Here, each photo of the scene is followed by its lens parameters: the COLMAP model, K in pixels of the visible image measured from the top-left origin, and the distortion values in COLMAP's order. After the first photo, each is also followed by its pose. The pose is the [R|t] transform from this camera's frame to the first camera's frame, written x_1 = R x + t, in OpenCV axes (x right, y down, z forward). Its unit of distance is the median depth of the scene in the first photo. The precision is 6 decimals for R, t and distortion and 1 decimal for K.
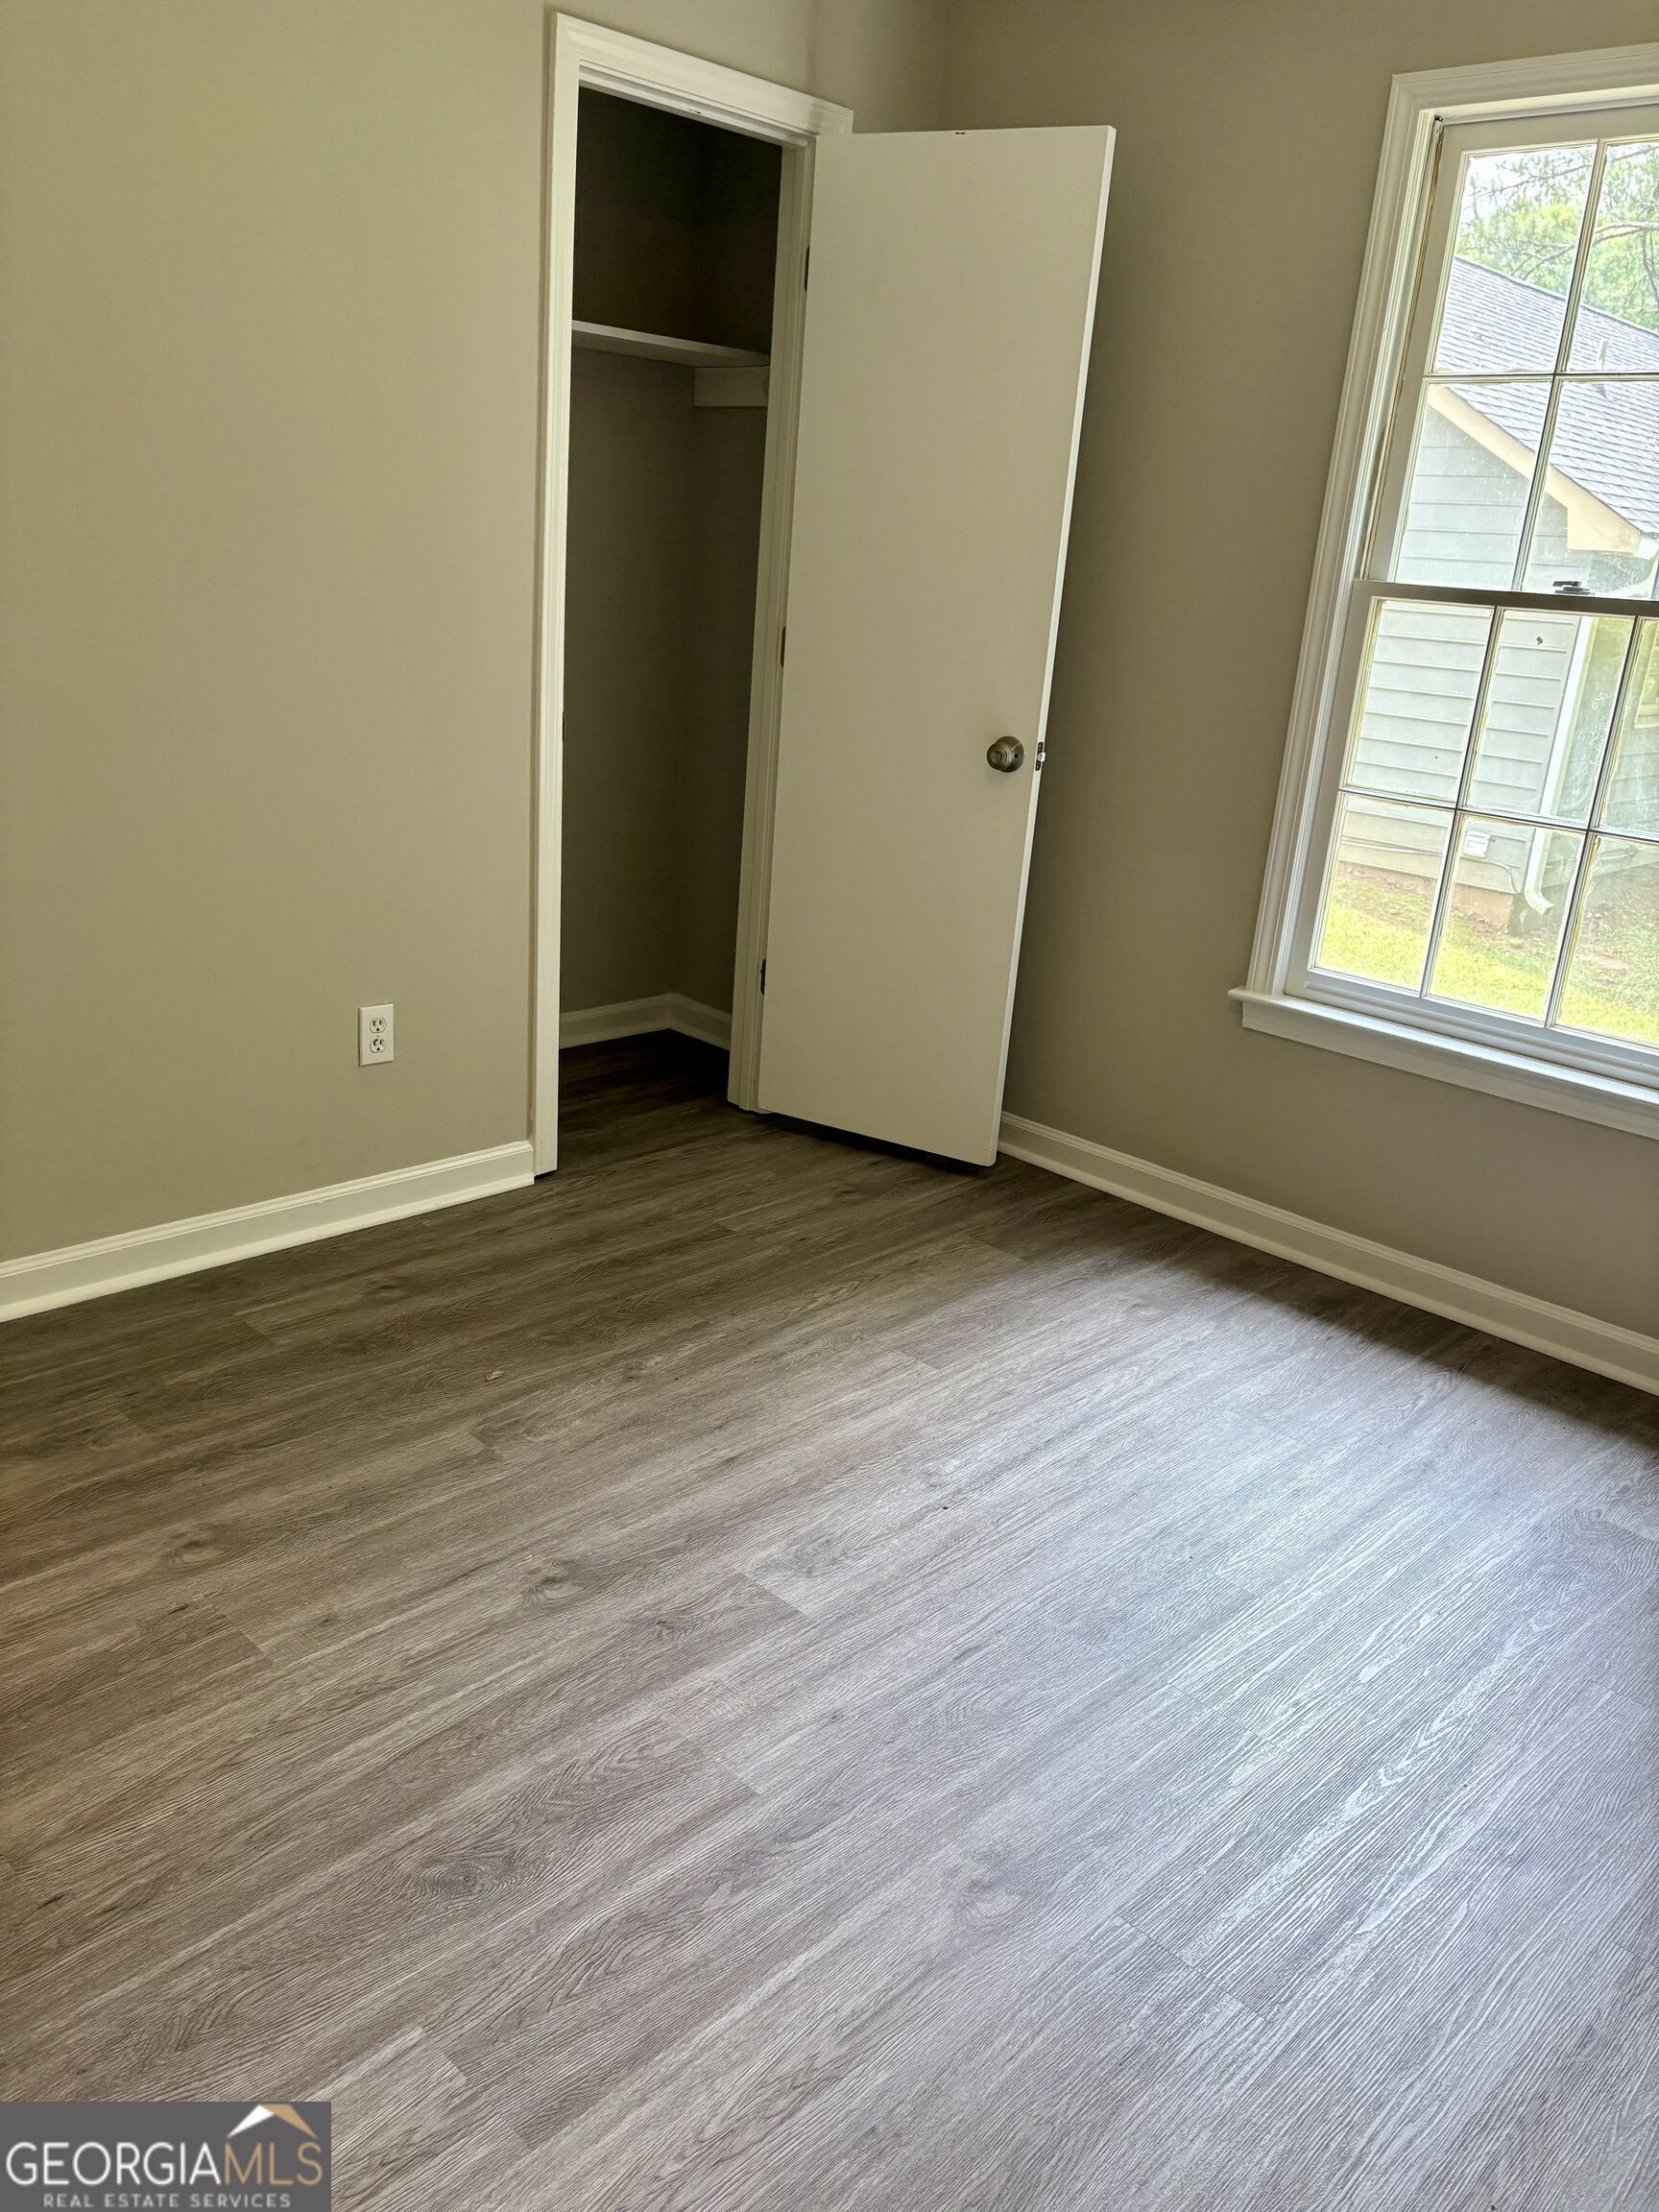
lens RADIAL K [[1655.0, 0, 829.5], [0, 1655.0, 1106.0], [0, 0, 1]] dist [0.067554, -0.051462]
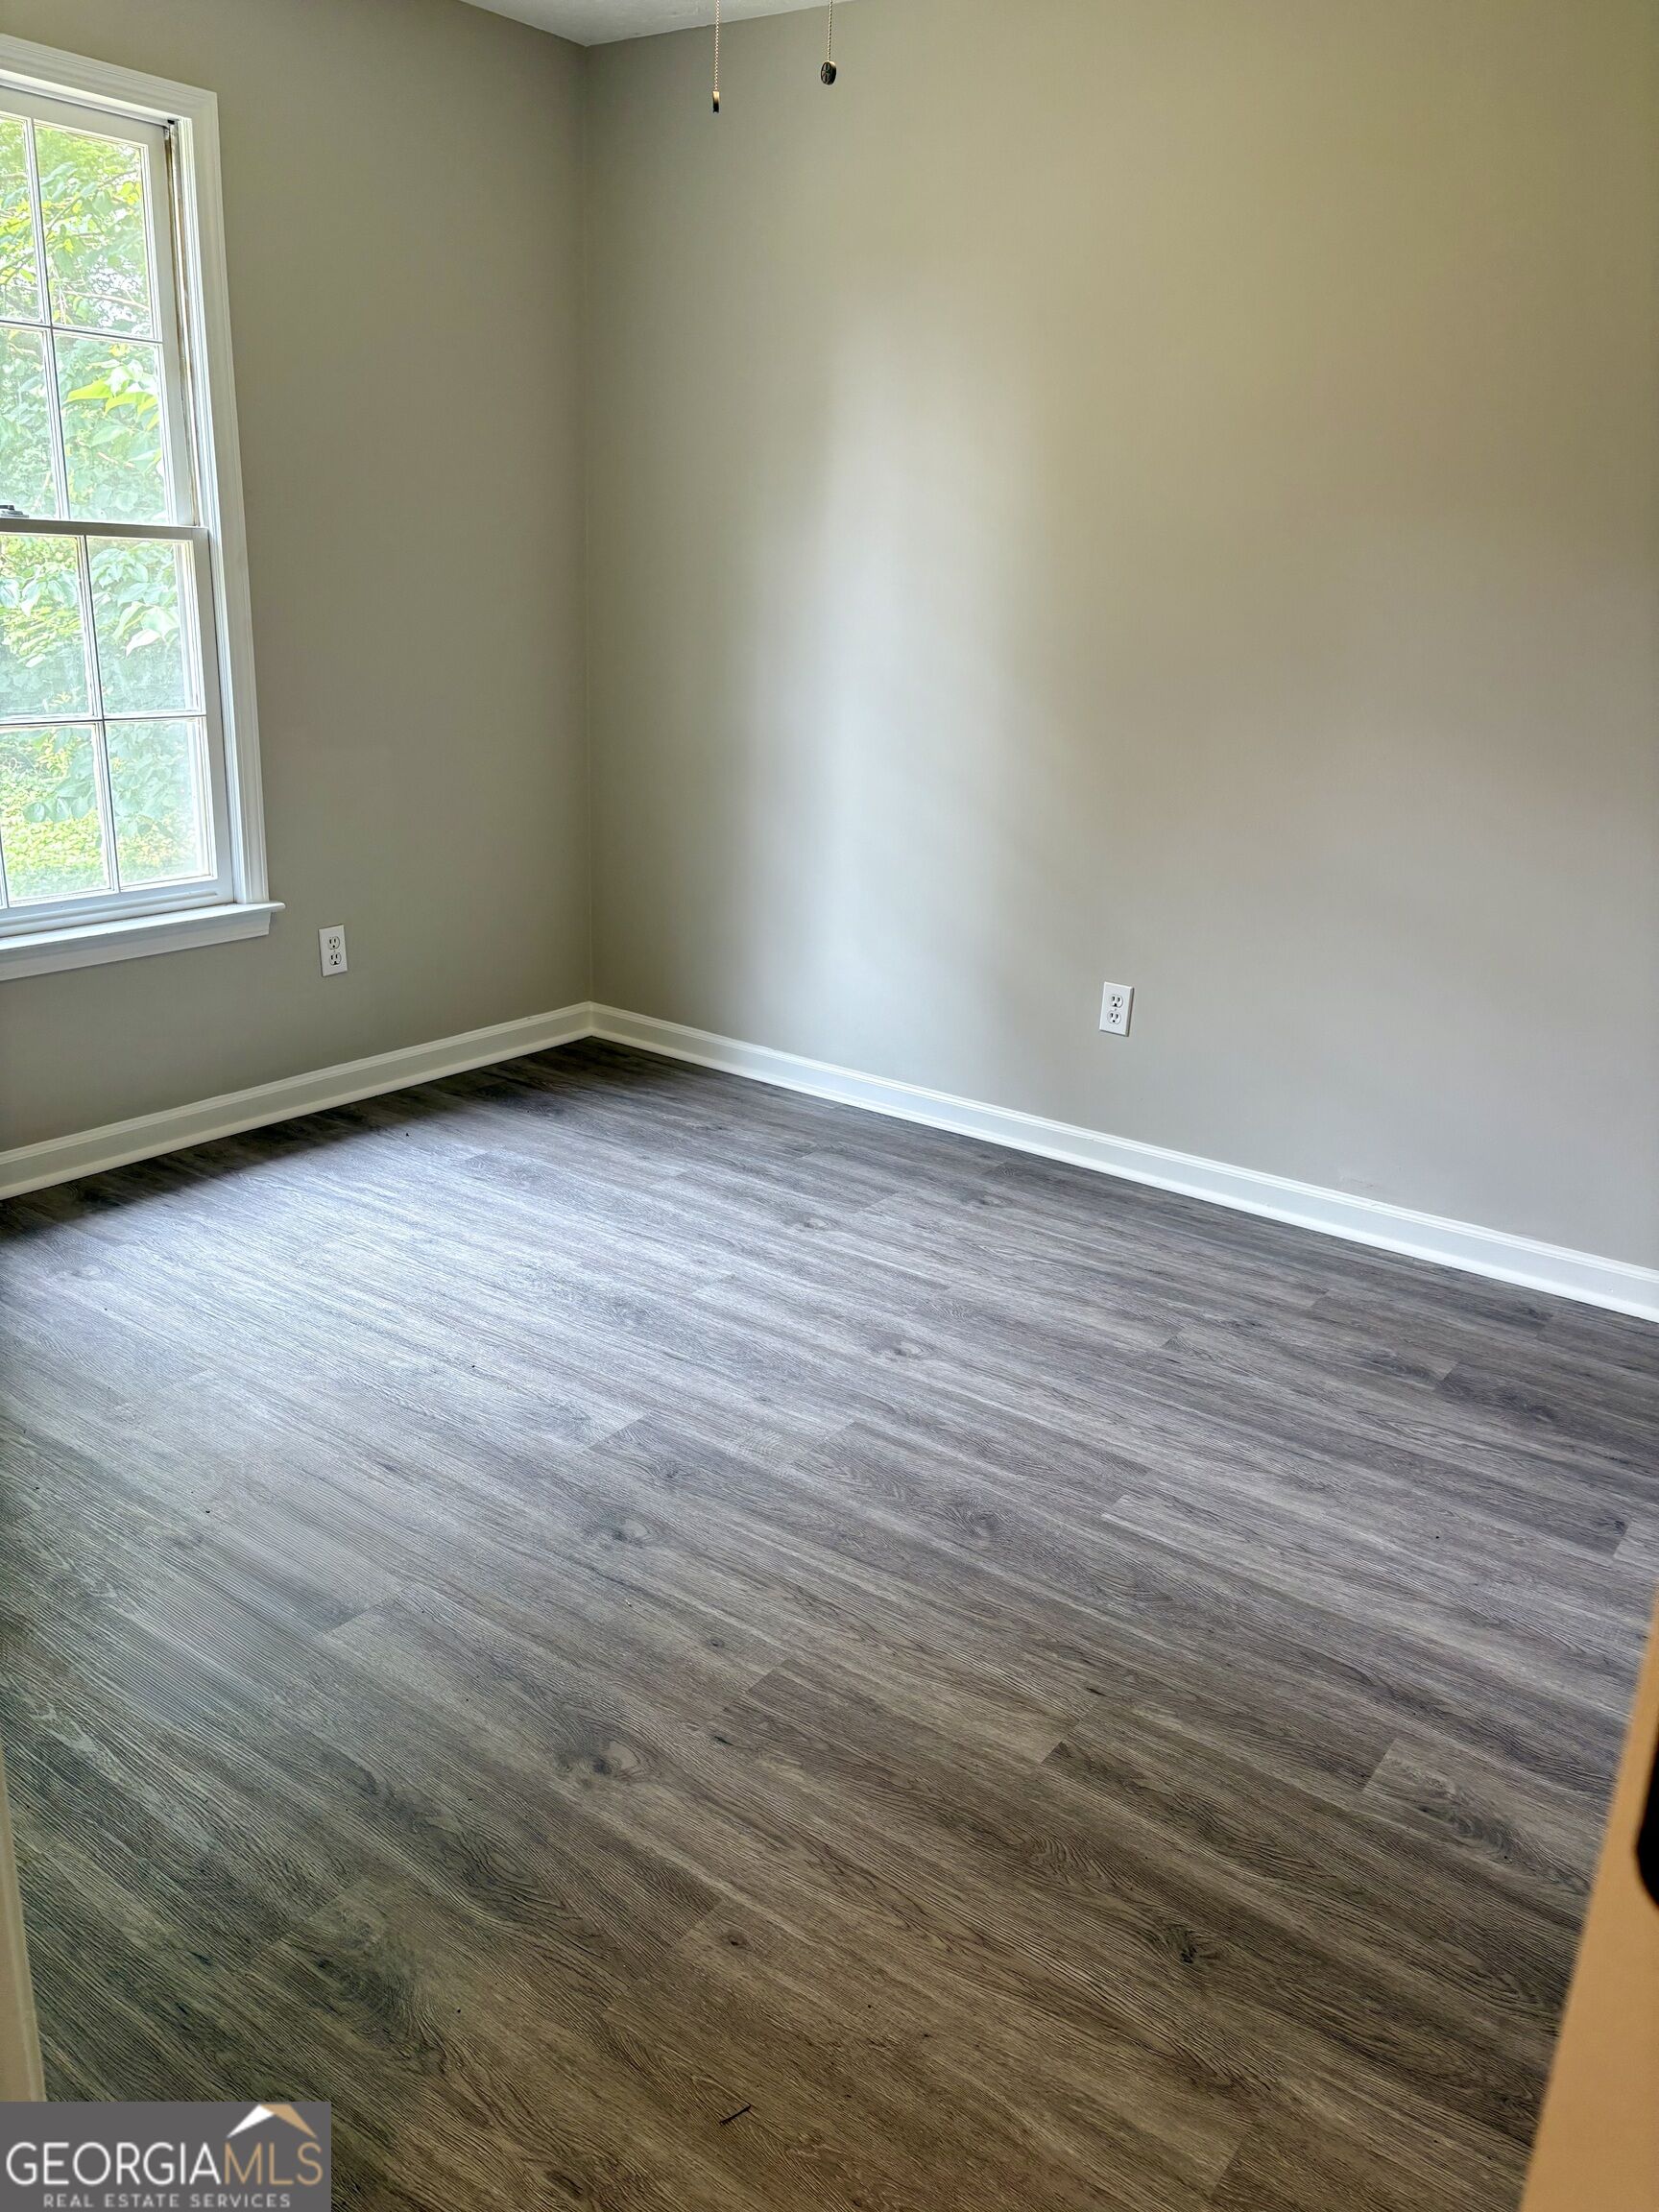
lens RADIAL K [[1668.8, 0, 825.0], [0, 1668.8, 1102.2], [0, 0, 1]] dist [0.052707, -0.057540]
pose [[-0.129571, -0.379054, 0.916258, -1.227534], [0.271534, 0.875162, 0.400451, -0.405892], [-0.953667, 0.300682, -0.010469, 0.932260]]
